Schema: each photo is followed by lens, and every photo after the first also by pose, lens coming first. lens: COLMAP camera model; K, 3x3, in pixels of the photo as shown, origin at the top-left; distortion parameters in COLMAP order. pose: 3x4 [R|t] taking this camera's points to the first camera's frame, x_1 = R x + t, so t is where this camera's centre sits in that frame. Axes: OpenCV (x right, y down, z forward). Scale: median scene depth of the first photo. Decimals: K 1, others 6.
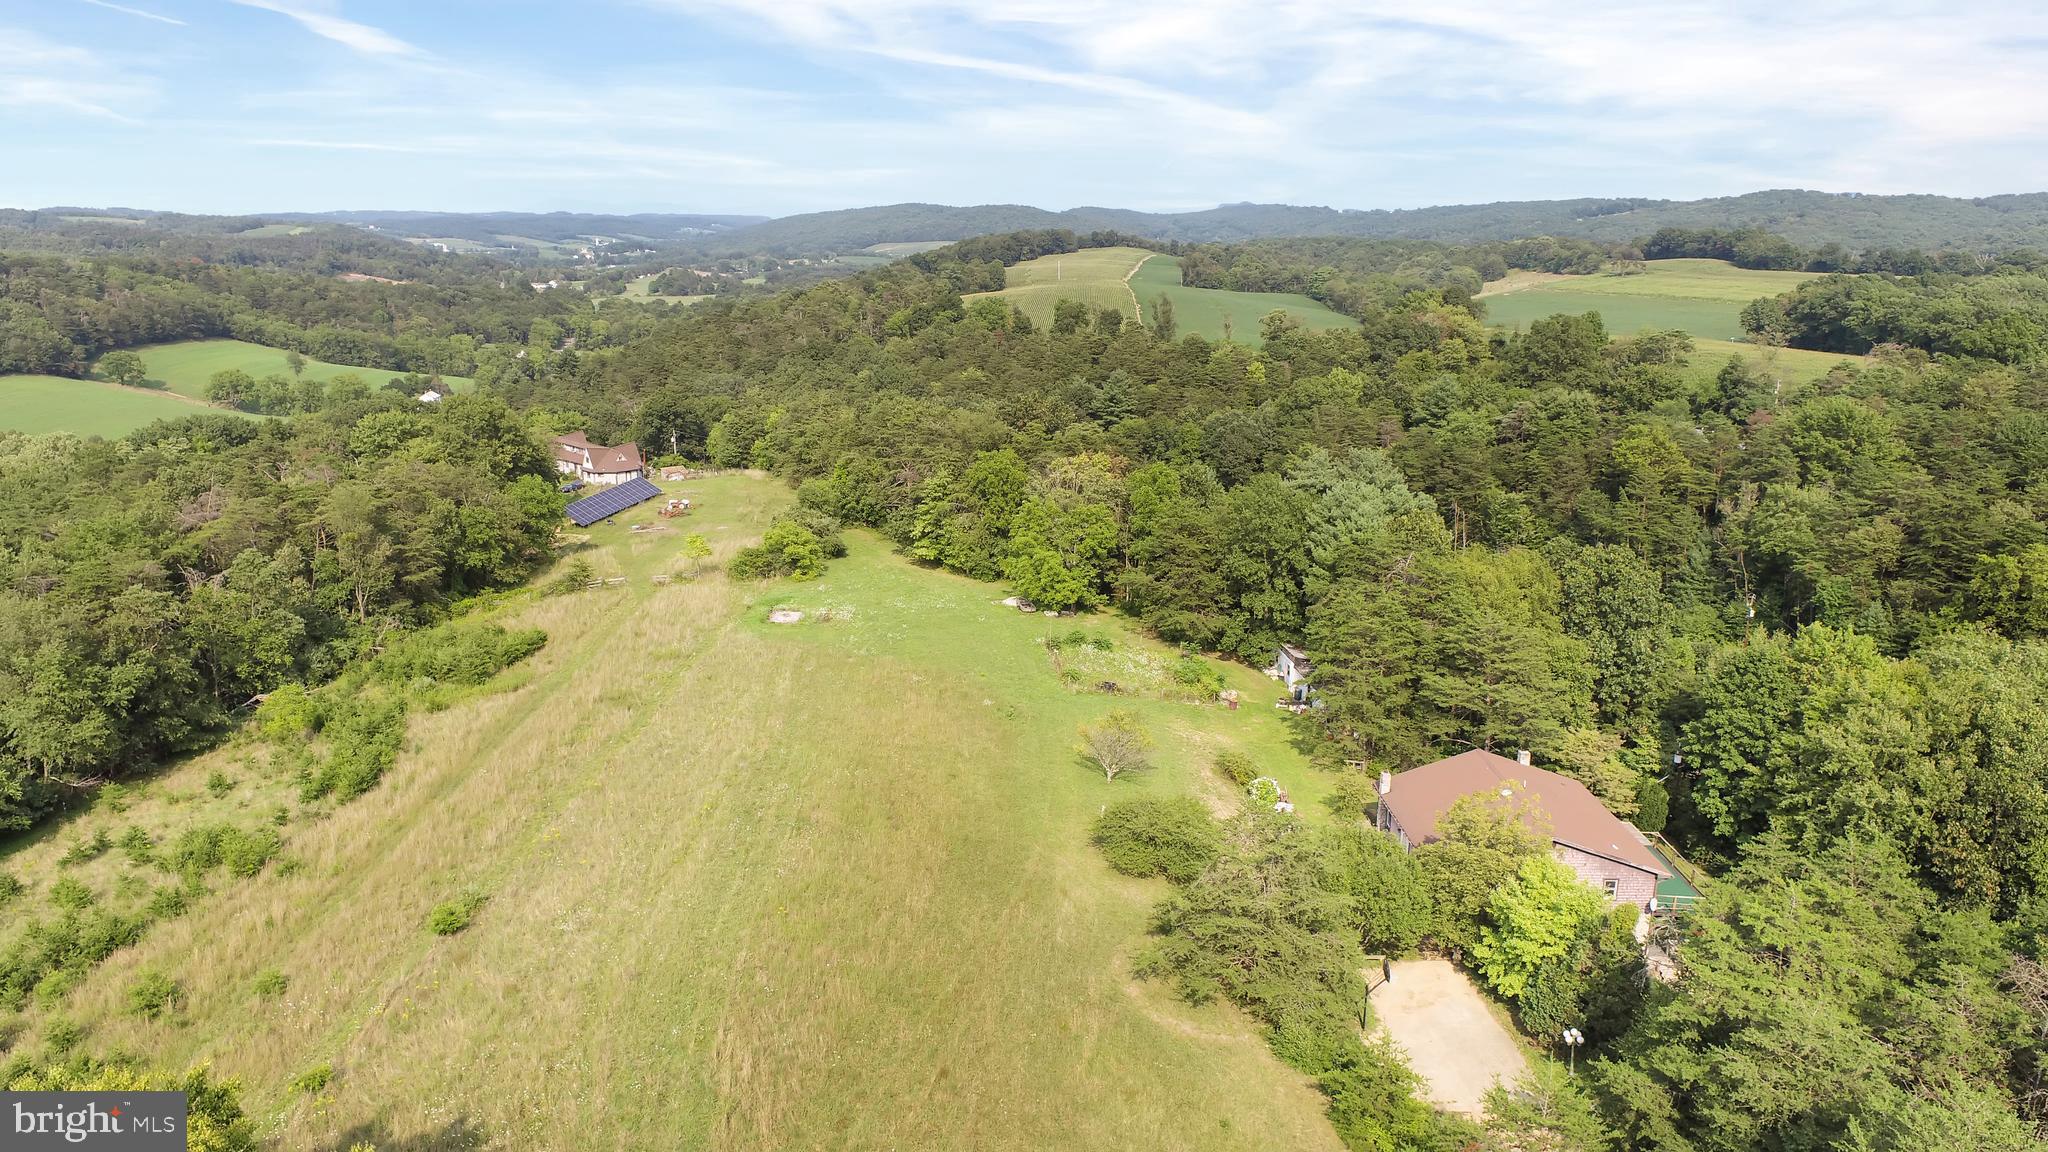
lens RADIAL K [[1379.9, 0, 1029.3], [0, 1379.9, 586.7], [0, 0, 1]] dist [-0.016910, 0.009248]
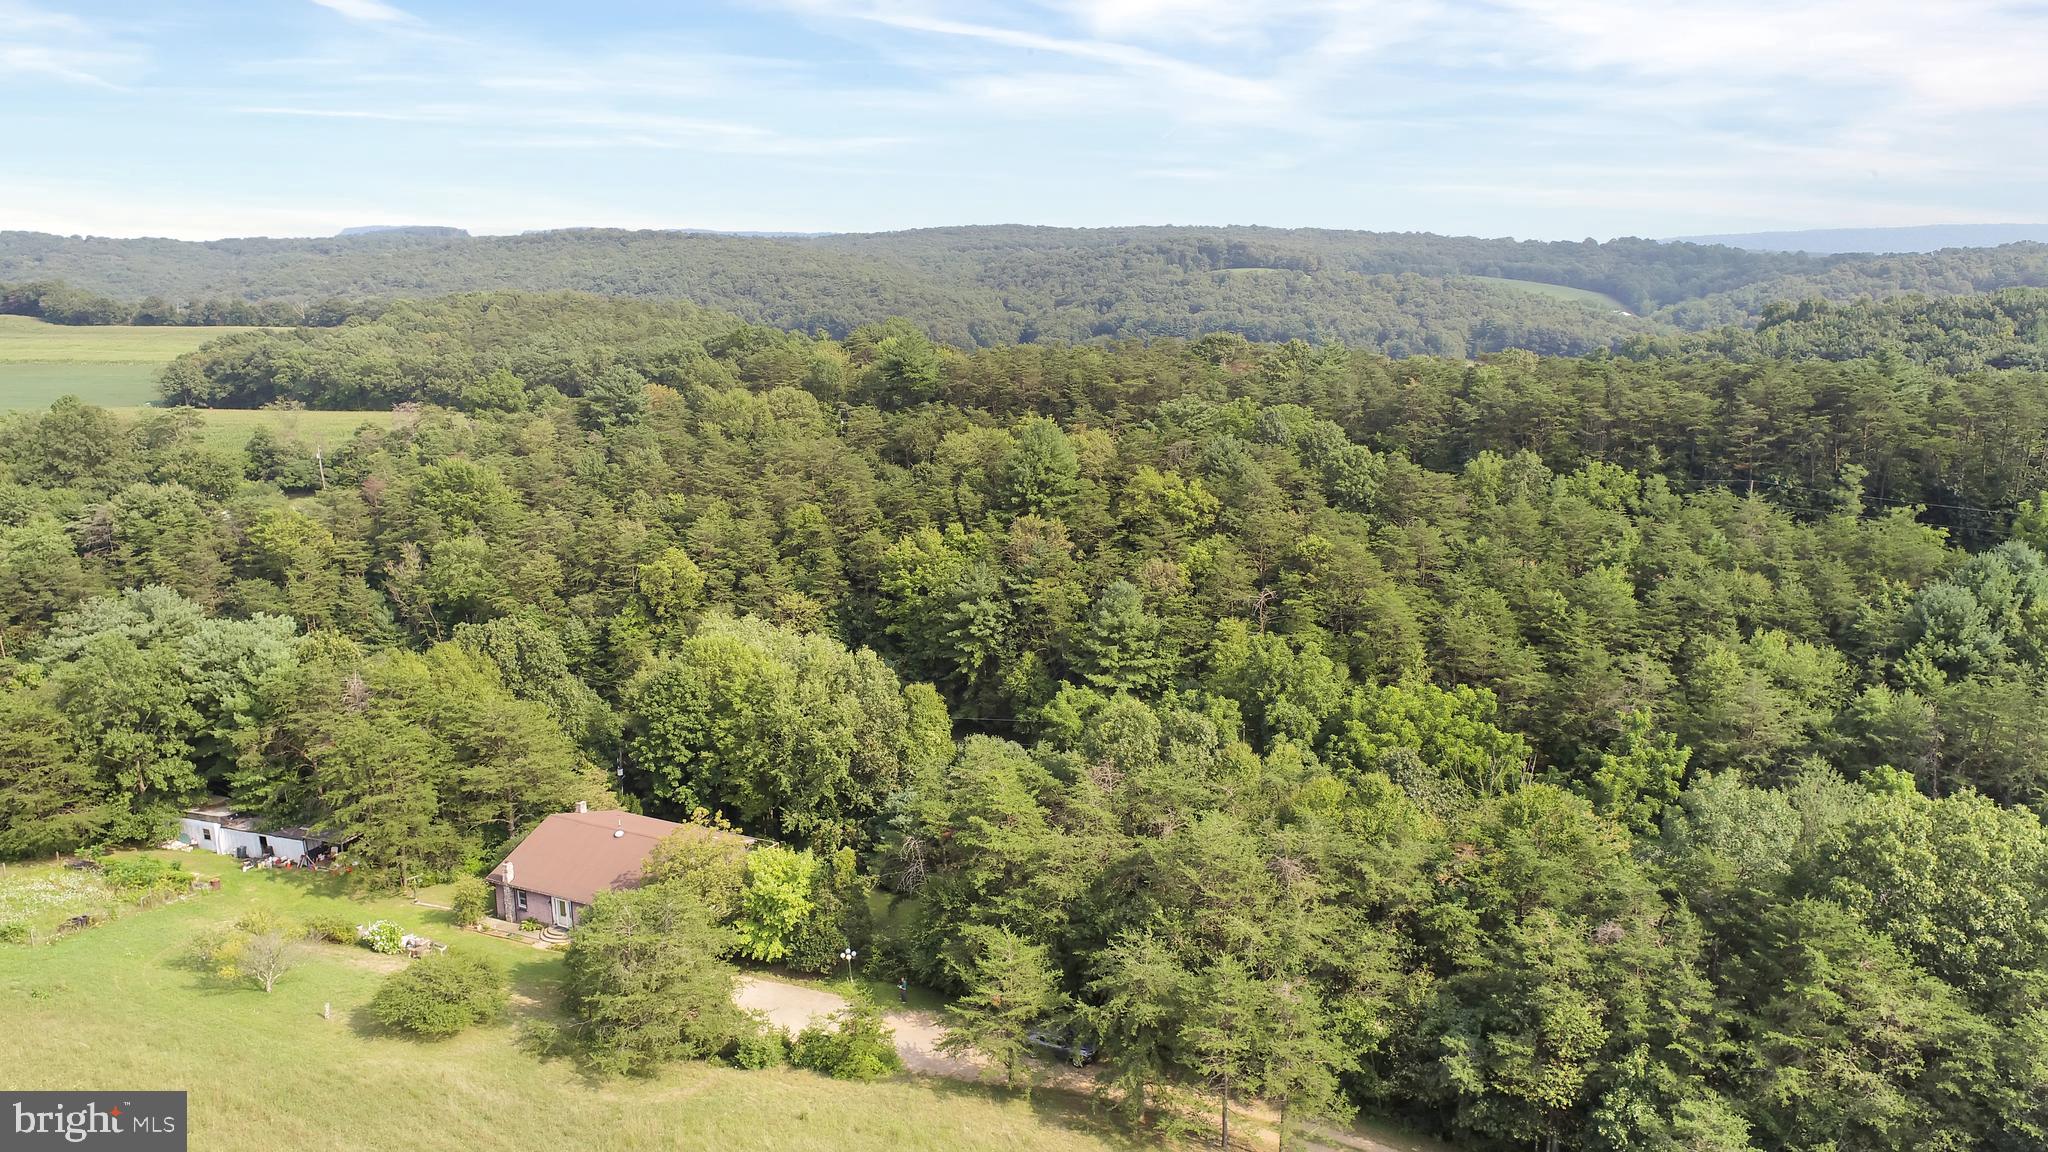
lens RADIAL K [[1379.9, 0, 1024.3], [0, 1379.9, 580.1], [0, 0, 1]] dist [-0.016910, 0.009248]
pose [[0.425731, -0.207681, 0.880694, -0.162210], [0.233734, 0.965512, 0.114694, -0.037358], [-0.874140, 0.157020, 0.459591, 0.035268]]
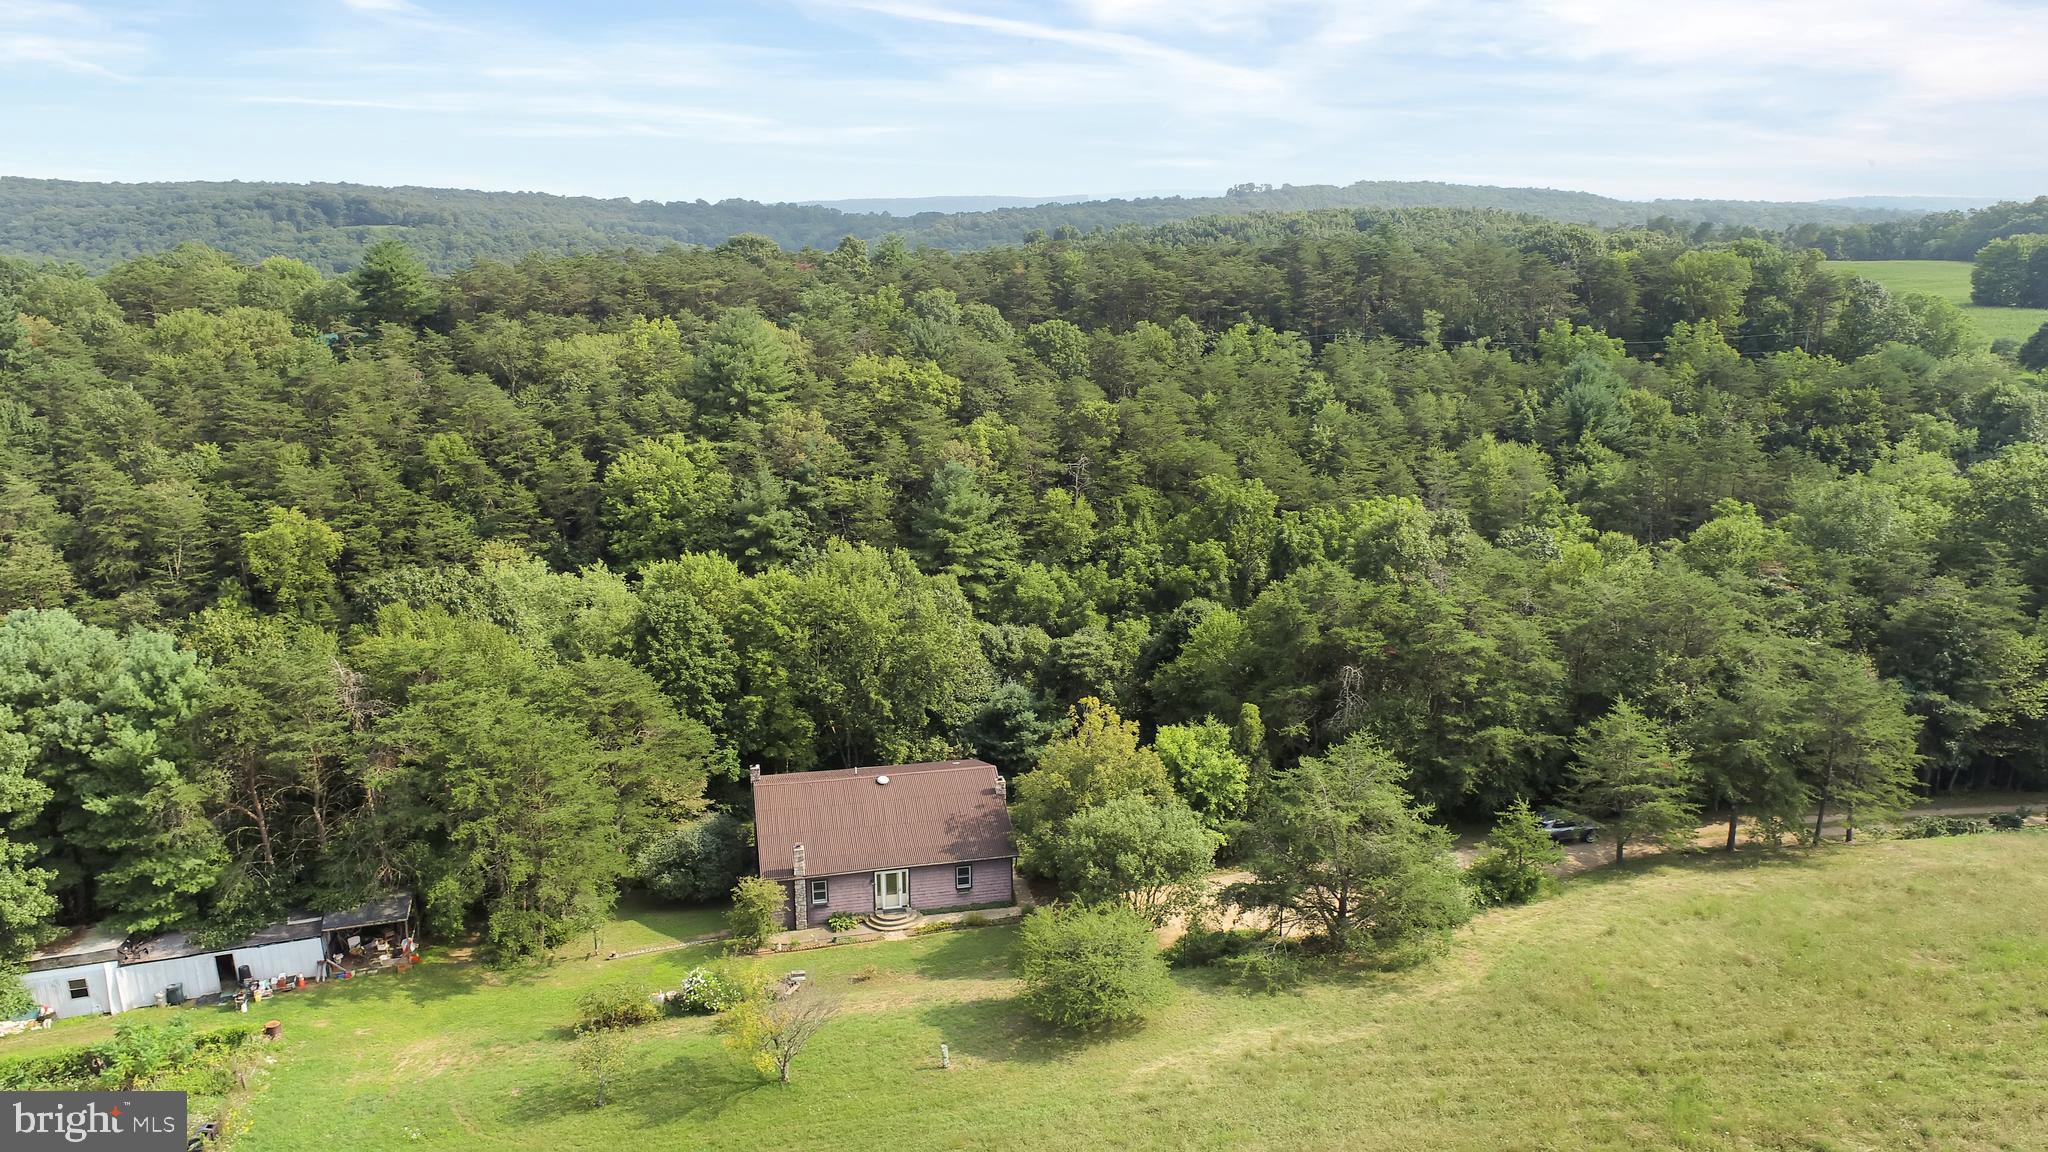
lens RADIAL K [[1379.9, 0, 1013.5], [0, 1379.9, 571.0], [0, 0, 1]] dist [-0.016910, 0.009248]
pose [[-0.201185, -0.237402, 0.950350, -0.157974], [0.251157, 0.925253, 0.284301, -0.067457], [-0.946808, 0.295884, -0.126522, 0.316980]]
